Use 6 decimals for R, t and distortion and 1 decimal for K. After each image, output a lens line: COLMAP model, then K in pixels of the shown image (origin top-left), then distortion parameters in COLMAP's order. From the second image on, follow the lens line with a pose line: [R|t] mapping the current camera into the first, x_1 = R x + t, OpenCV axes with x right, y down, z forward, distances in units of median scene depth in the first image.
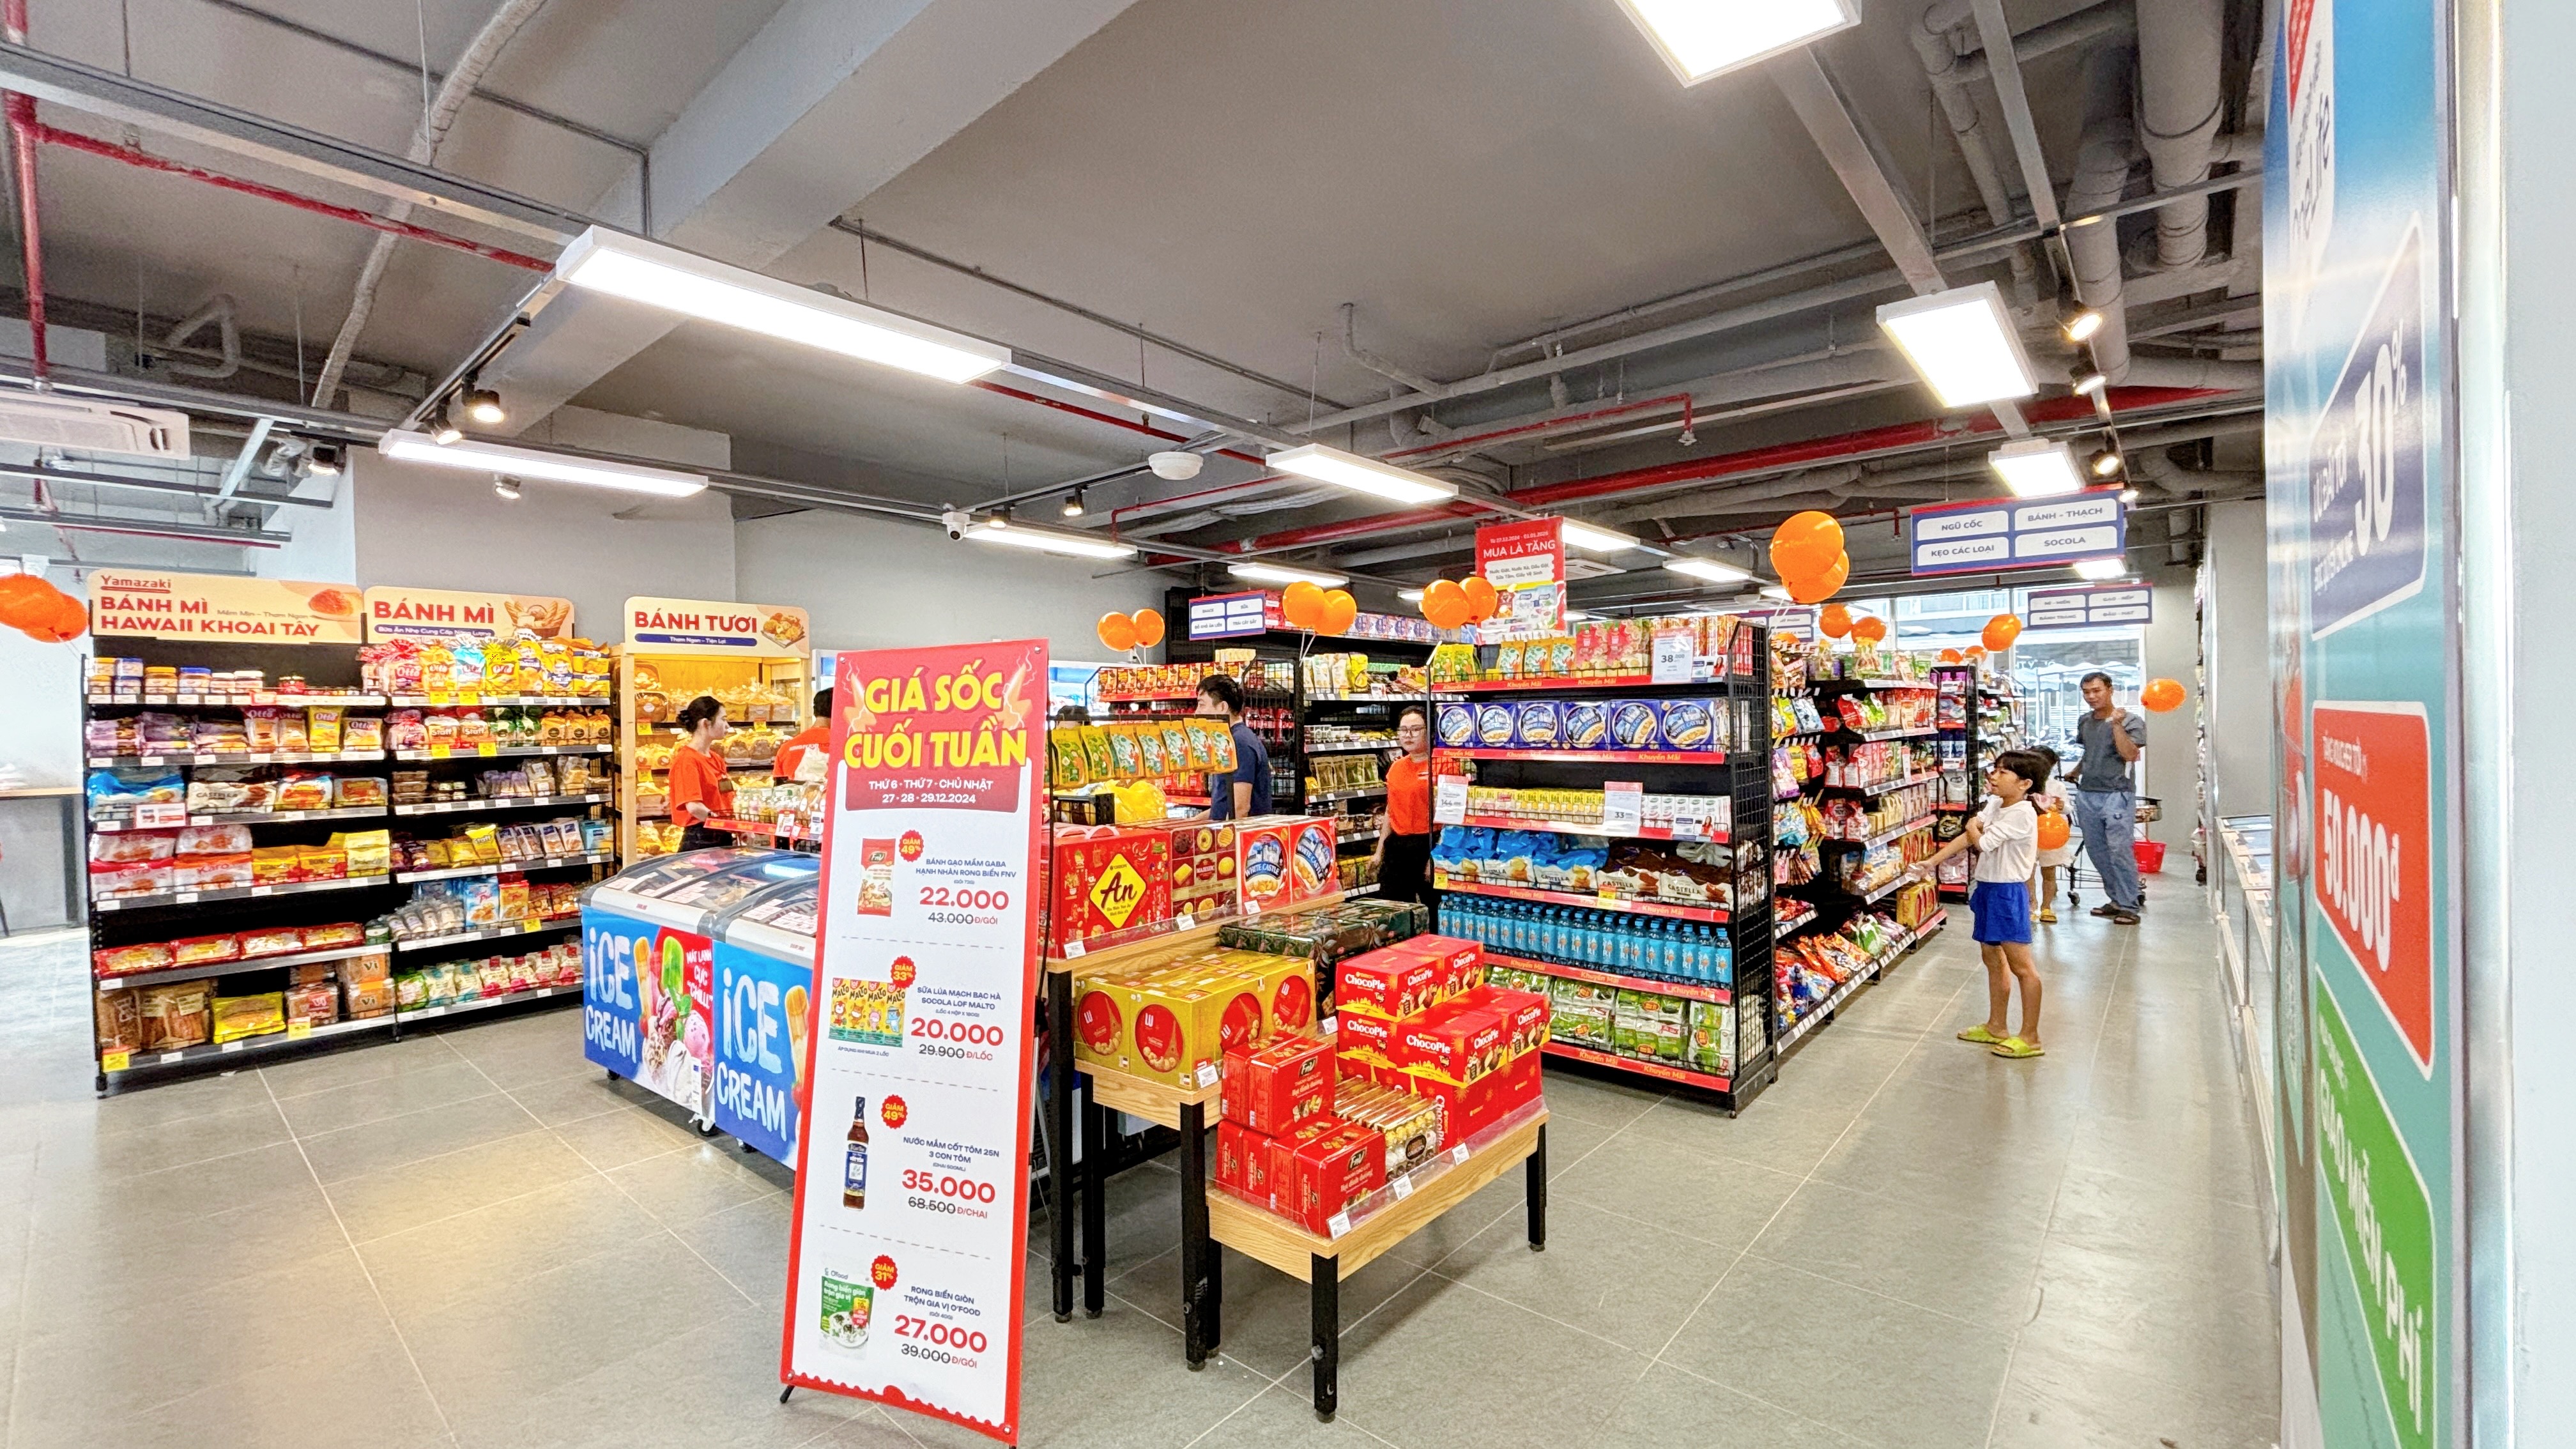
lens RADIAL K [[1034.7, 0, 1288.0], [0, 1034.7, 724.5], [0, 0, 1]] dist [0.002082, 0.000197]
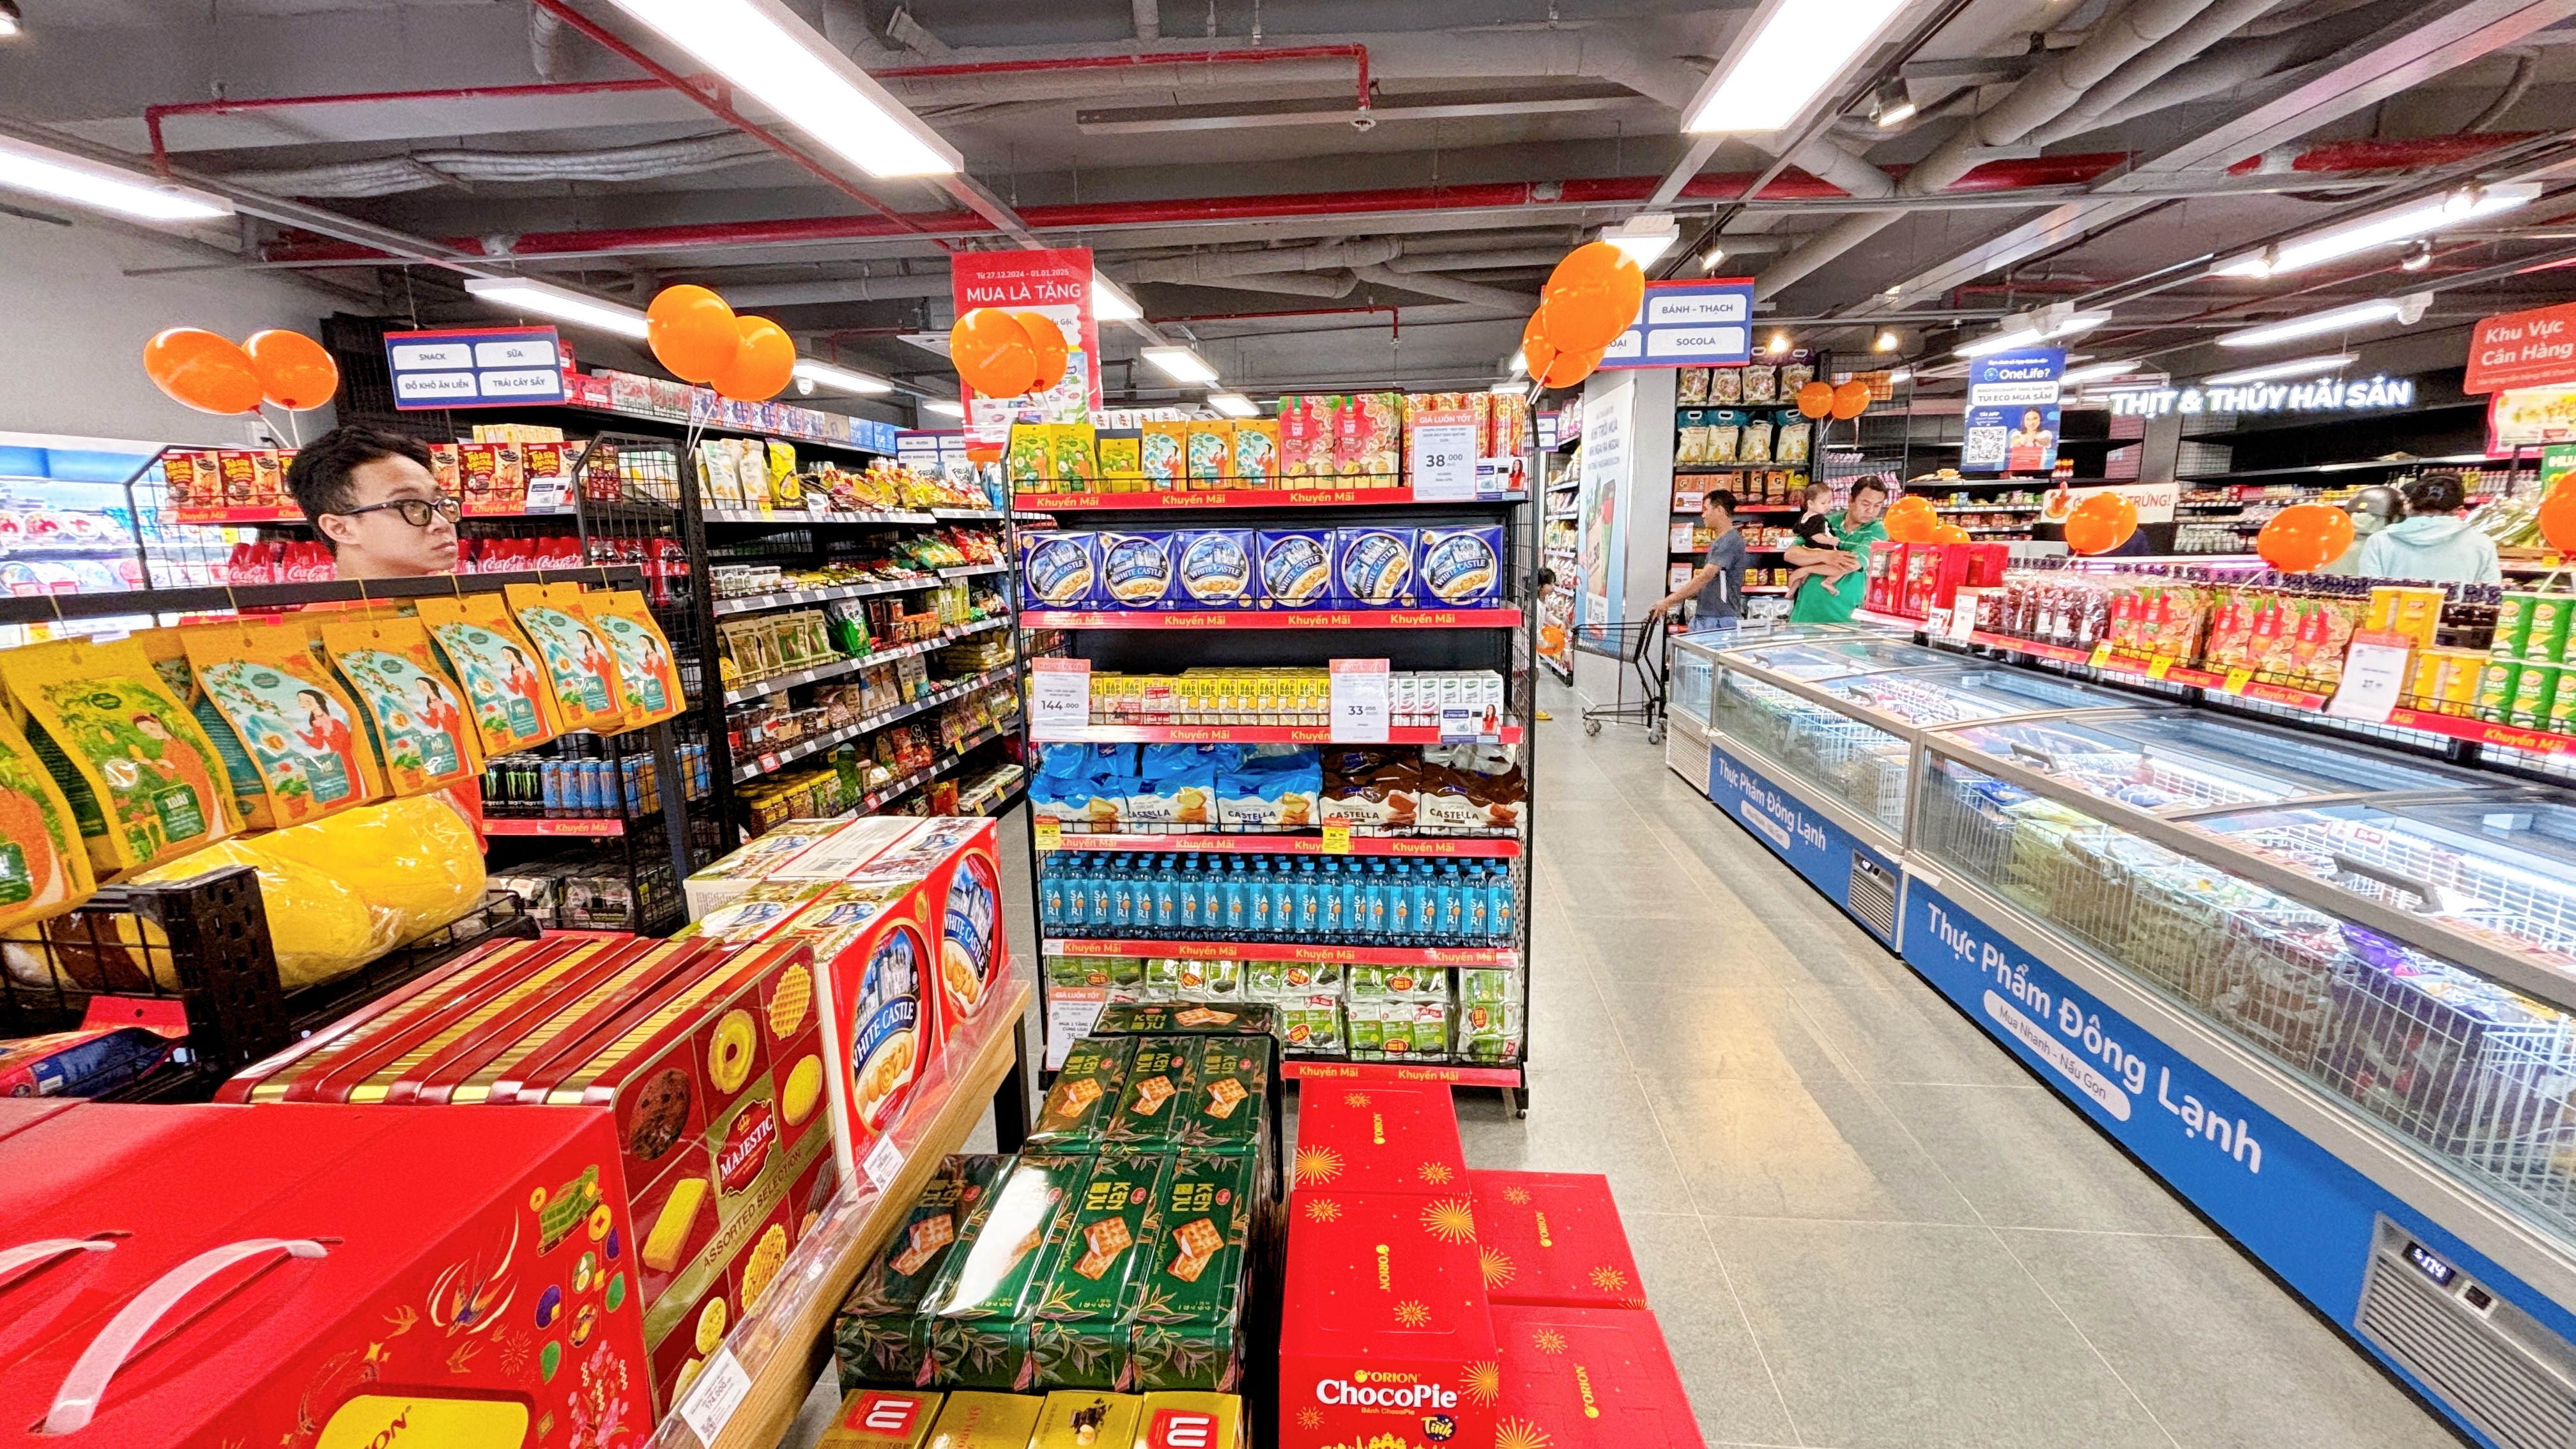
lens RADIAL K [[1034.7, 0, 1288.0], [0, 1034.7, 724.5], [0, 0, 1]] dist [0.002082, 0.000197]
pose [[0.816438, -0.107937, 0.567255, -0.076605], [0.008745, 0.984573, 0.174758, -0.015813], [-0.577366, -0.137718, 0.804787, 0.499967]]
